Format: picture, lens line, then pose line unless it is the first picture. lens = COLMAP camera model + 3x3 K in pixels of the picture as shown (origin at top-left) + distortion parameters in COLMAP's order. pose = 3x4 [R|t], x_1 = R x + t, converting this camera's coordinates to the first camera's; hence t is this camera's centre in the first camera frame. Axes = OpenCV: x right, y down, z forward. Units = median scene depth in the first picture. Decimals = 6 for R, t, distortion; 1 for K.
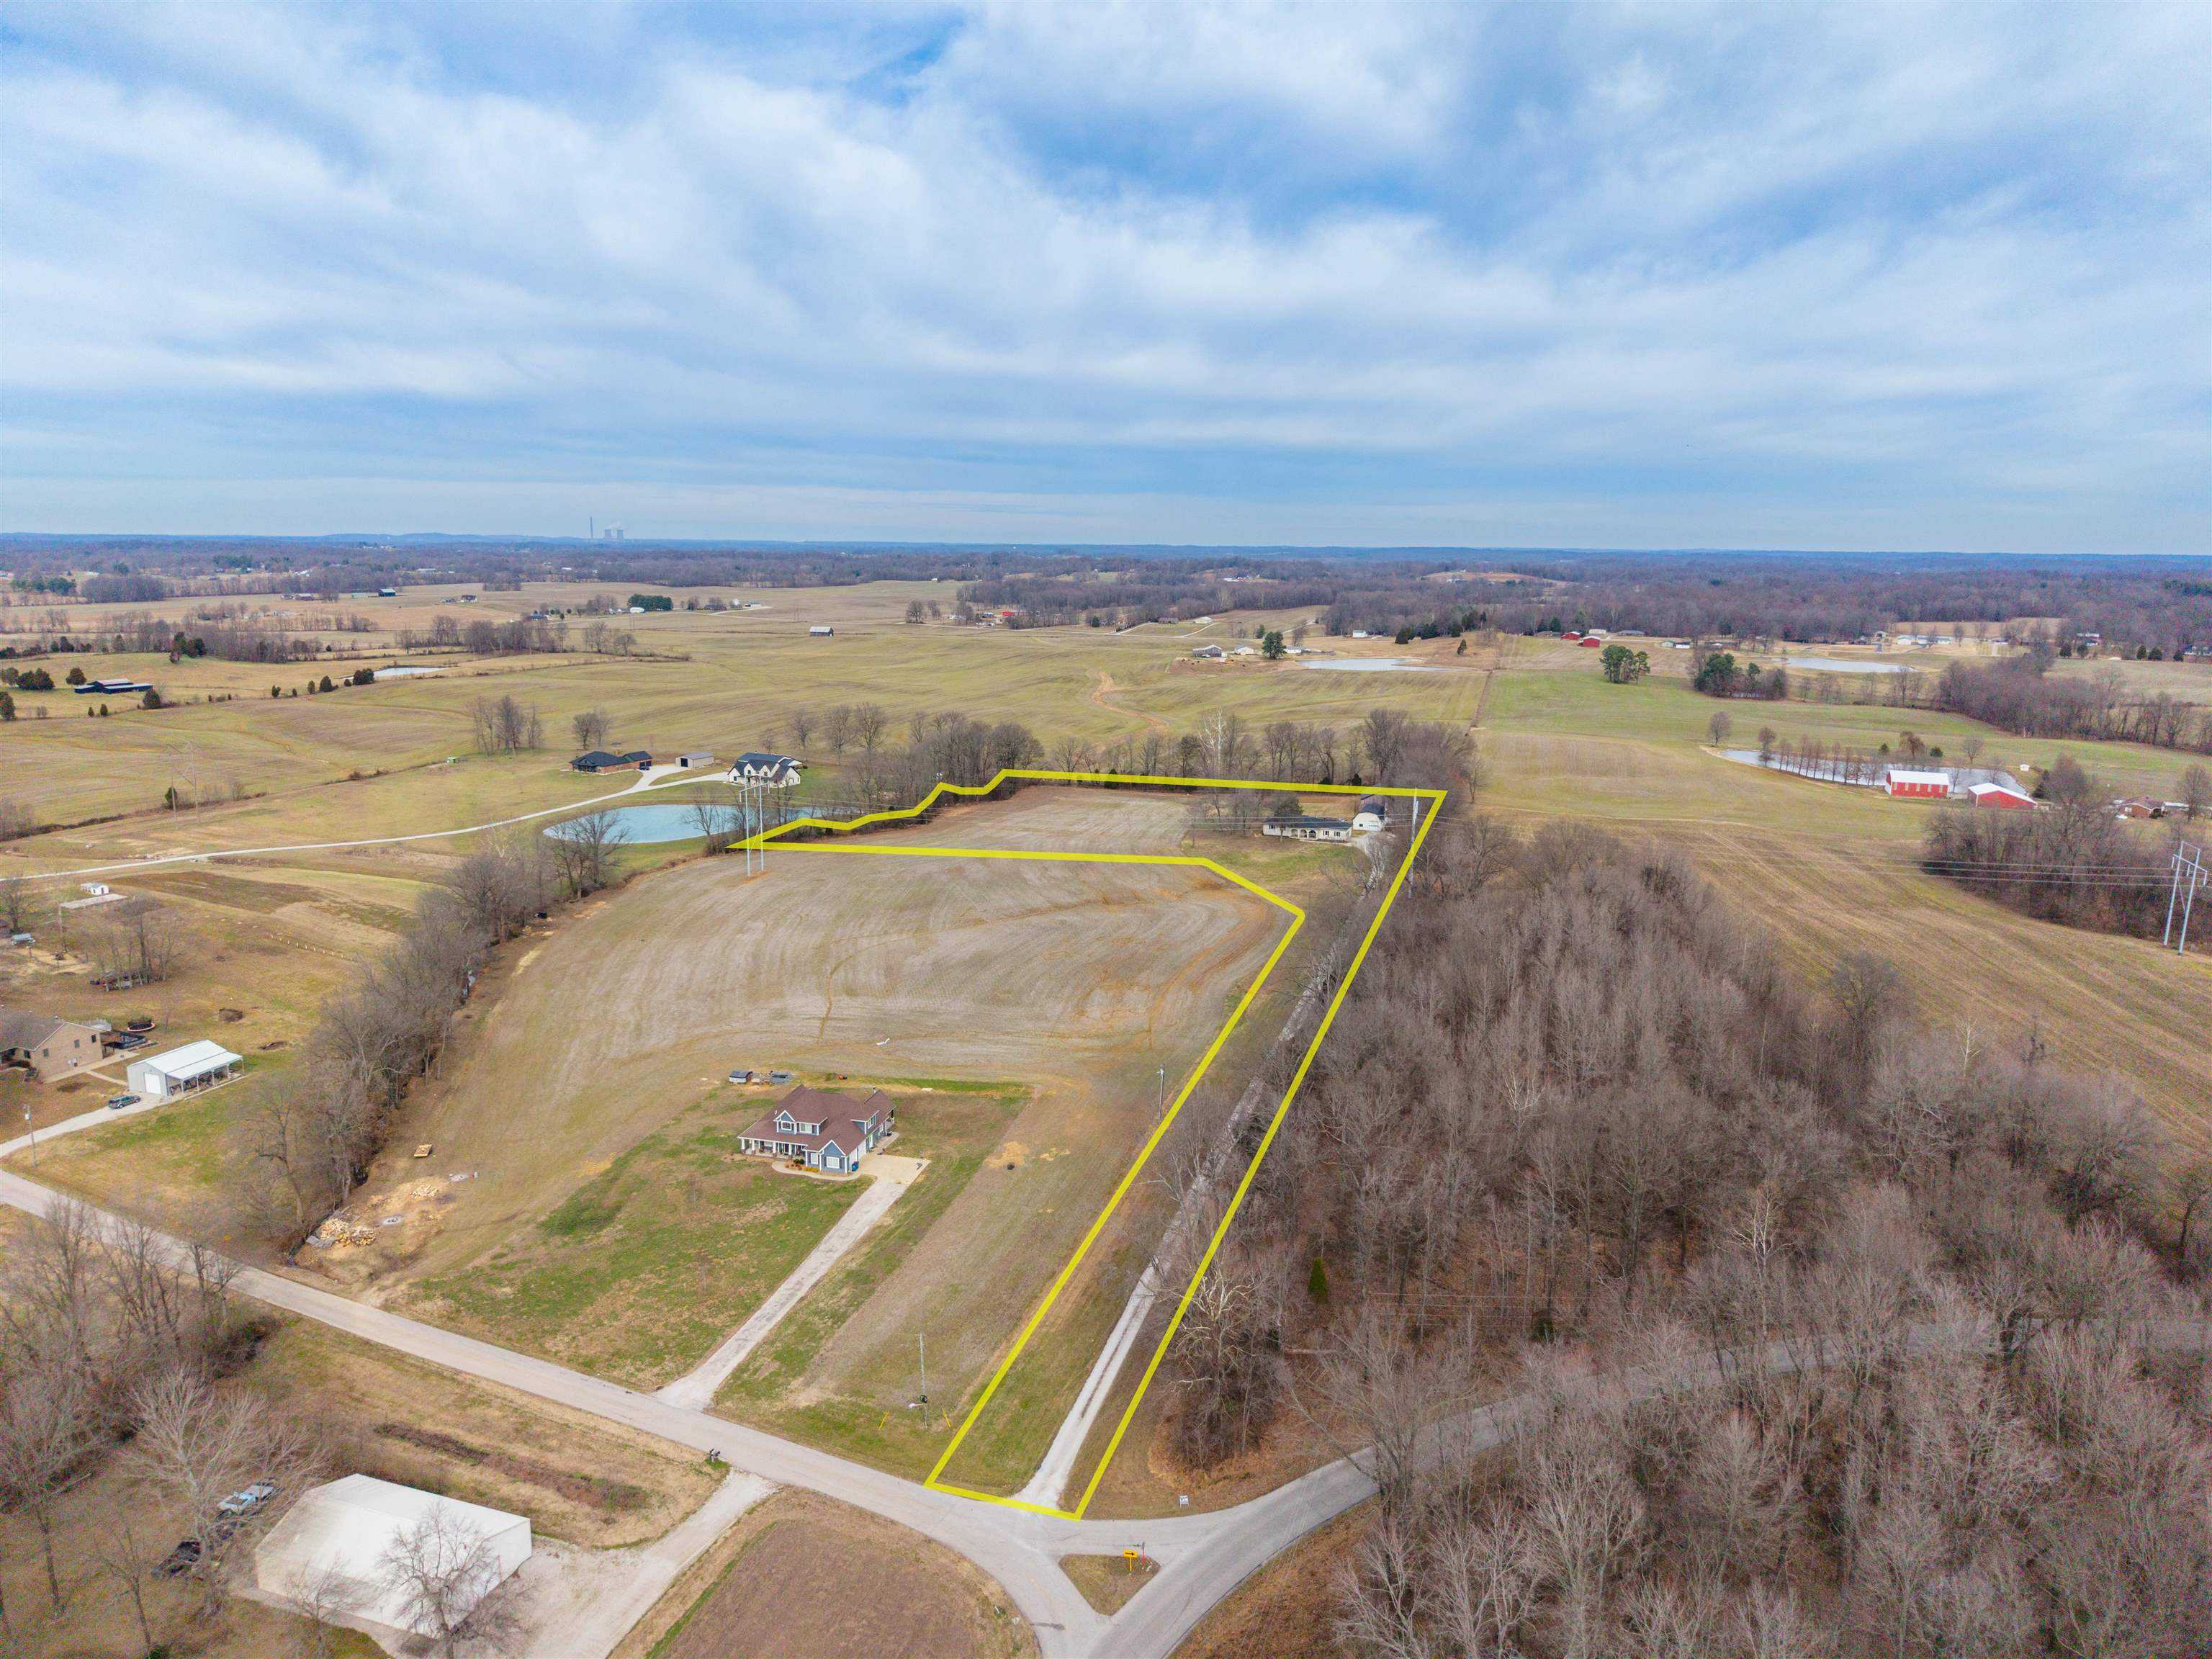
lens RADIAL K [[1470.4, 0, 1096.9], [0, 1470.4, 831.2], [0, 0, 1]] dist [0.051167, -0.070045]
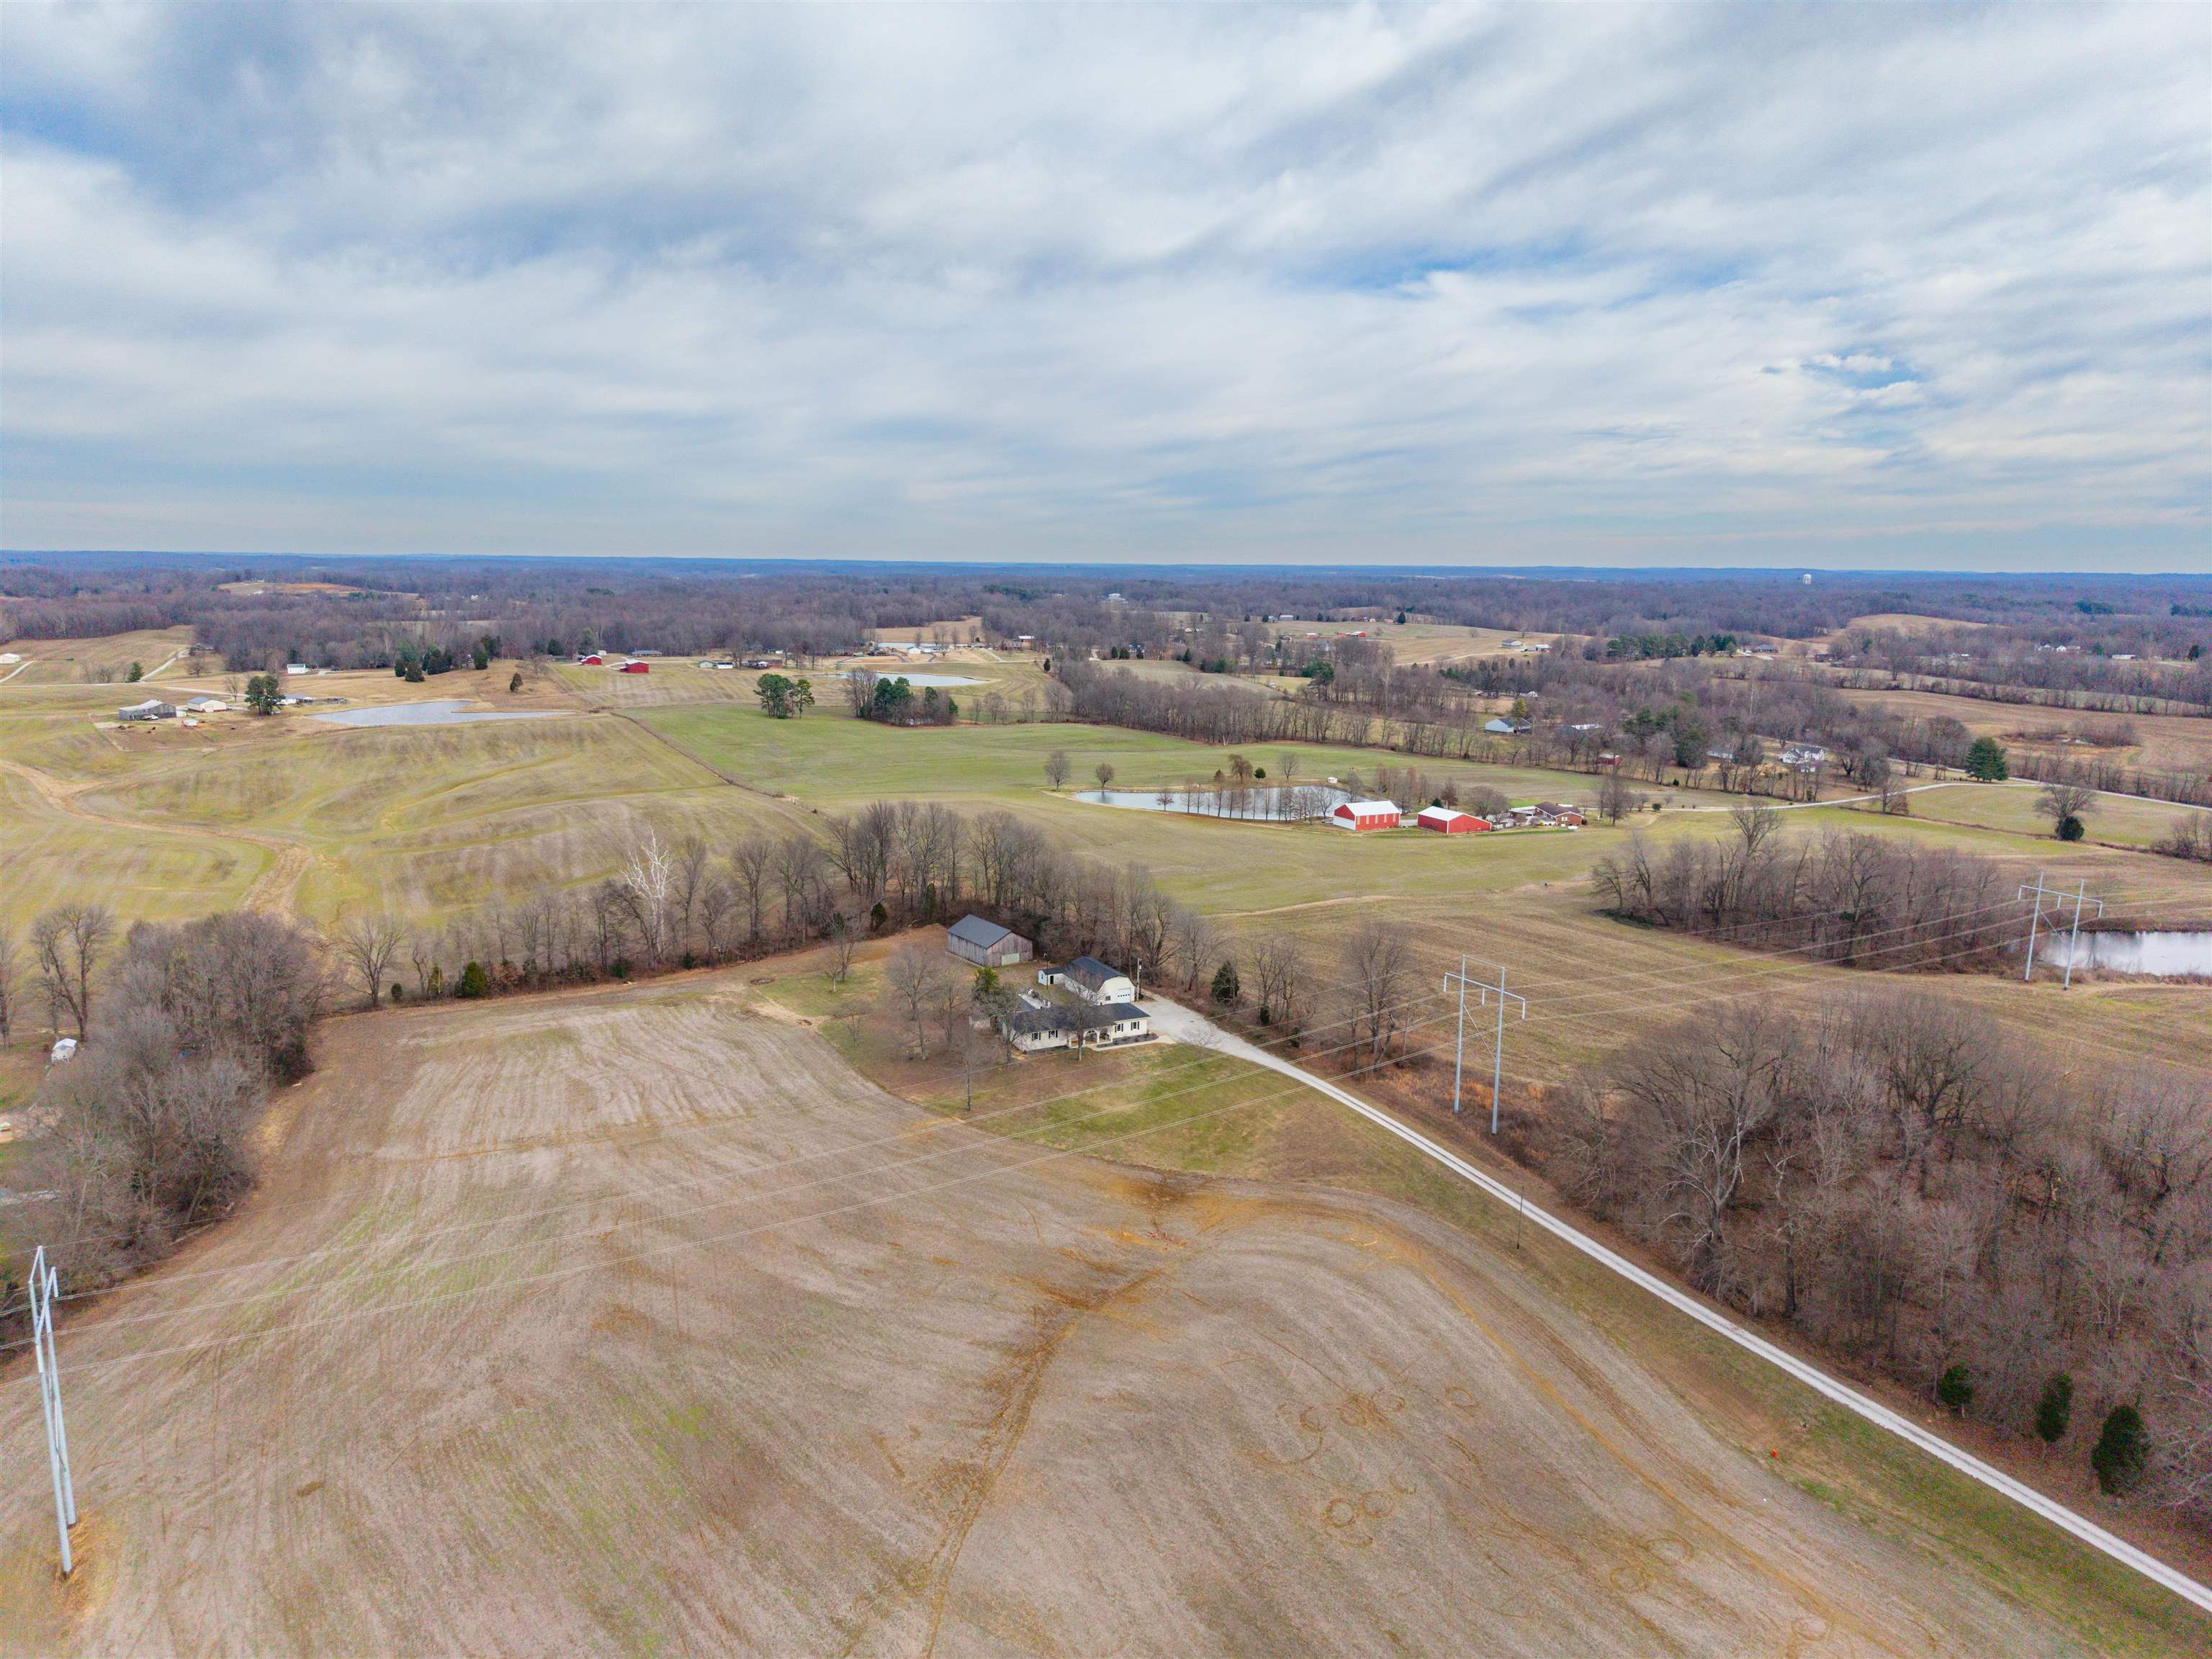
lens RADIAL K [[1470.4, 0, 1096.9], [0, 1470.4, 831.2], [0, 0, 1]] dist [0.051167, -0.070045]
pose [[0.693258, -0.132237, 0.708454, -0.110531], [0.134764, 0.989469, 0.052817, -0.045187], [-0.707978, 0.058859, 0.703778, 0.221572]]
